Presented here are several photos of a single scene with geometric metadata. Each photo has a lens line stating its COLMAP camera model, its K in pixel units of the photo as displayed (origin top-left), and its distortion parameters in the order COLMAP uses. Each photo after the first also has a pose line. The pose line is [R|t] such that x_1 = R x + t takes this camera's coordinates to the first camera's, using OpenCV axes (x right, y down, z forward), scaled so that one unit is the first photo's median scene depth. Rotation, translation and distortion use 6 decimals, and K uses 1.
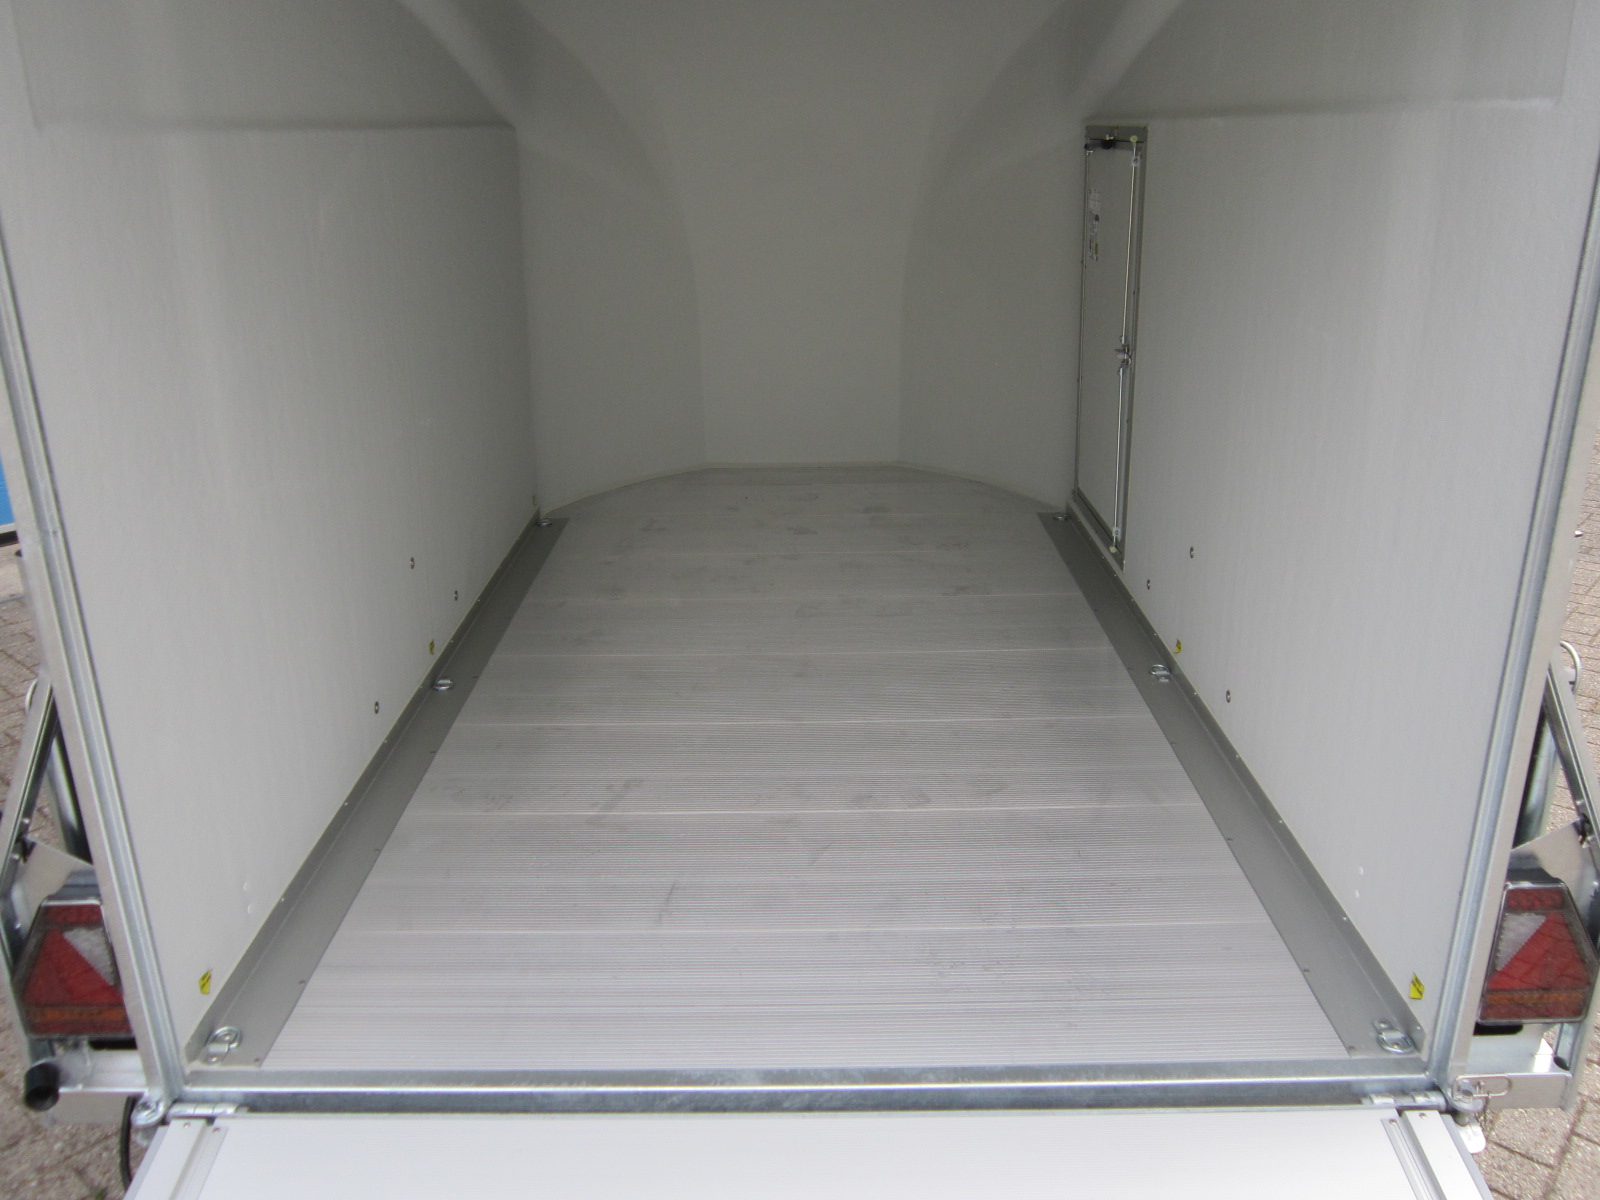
lens RADIAL K [[1307.6, 0, 805.0], [0, 1307.6, 623.7], [0, 0, 1]] dist [-0.040252, 0.003914]
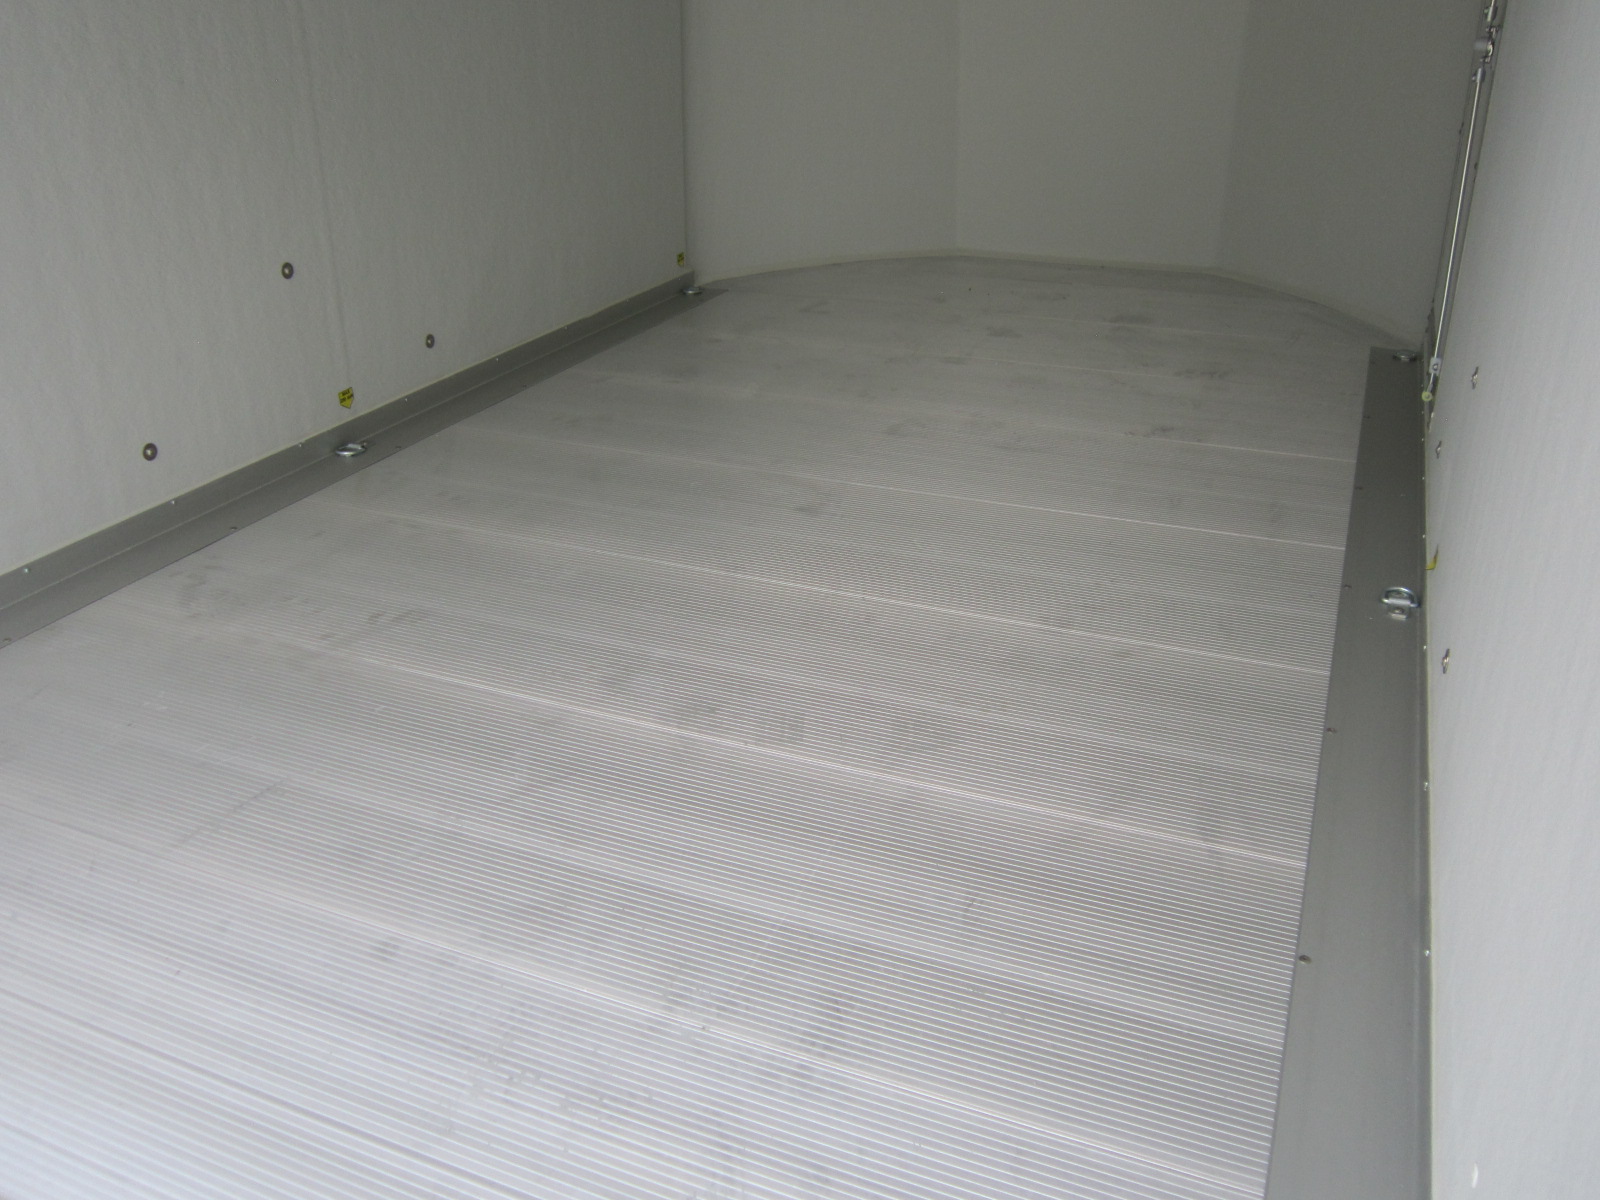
lens RADIAL K [[1307.6, 0, 805.0], [0, 1307.6, 623.7], [0, 0, 1]] dist [-0.040252, 0.003914]
pose [[0.920503, 0.179234, -0.347202, 0.211595], [-0.143596, 0.981581, 0.126013, 0.012362], [0.363393, -0.066139, 0.929285, 0.362646]]
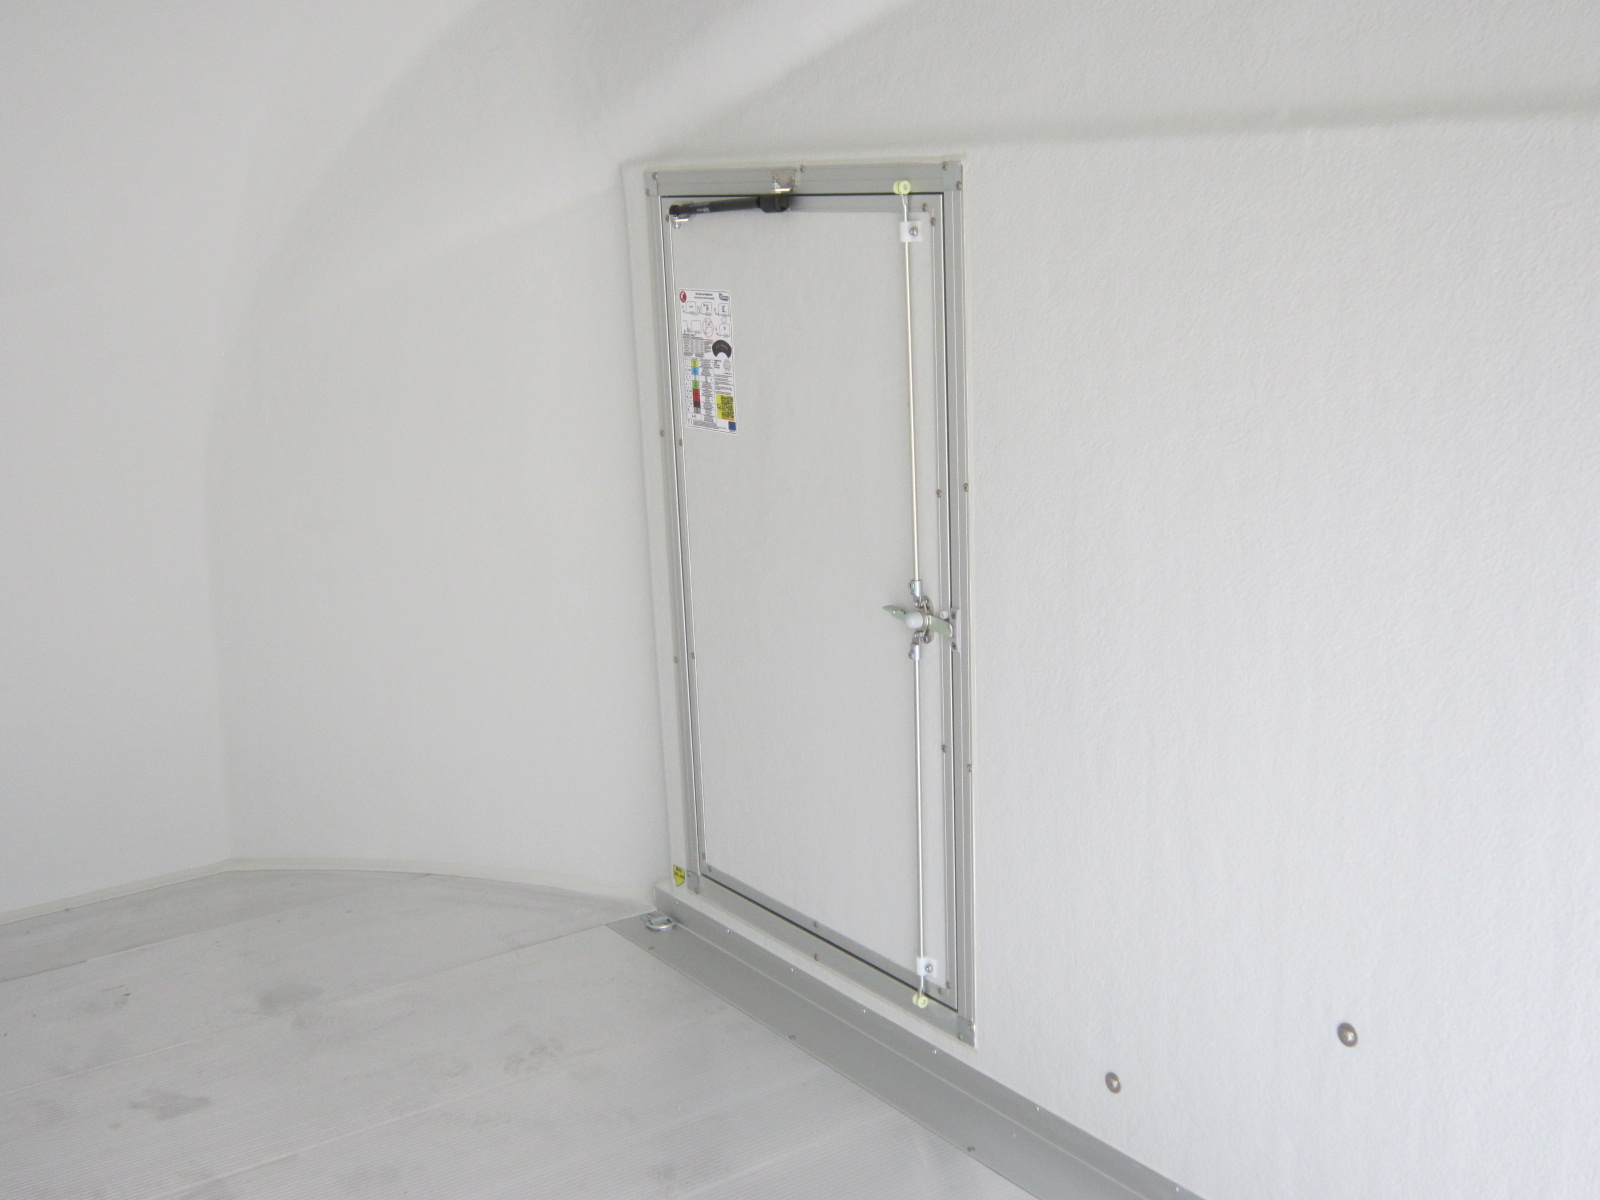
lens RADIAL K [[1898.4, 0, 799.0], [0, 1898.4, 600.9], [0, 0, 1]] dist [-0.049945, 0.071511]
pose [[0.832672, -0.153671, 0.532017, -0.164927], [0.231780, 0.969238, -0.082803, -0.164578], [-0.502926, 0.192259, 0.842675, 0.427658]]
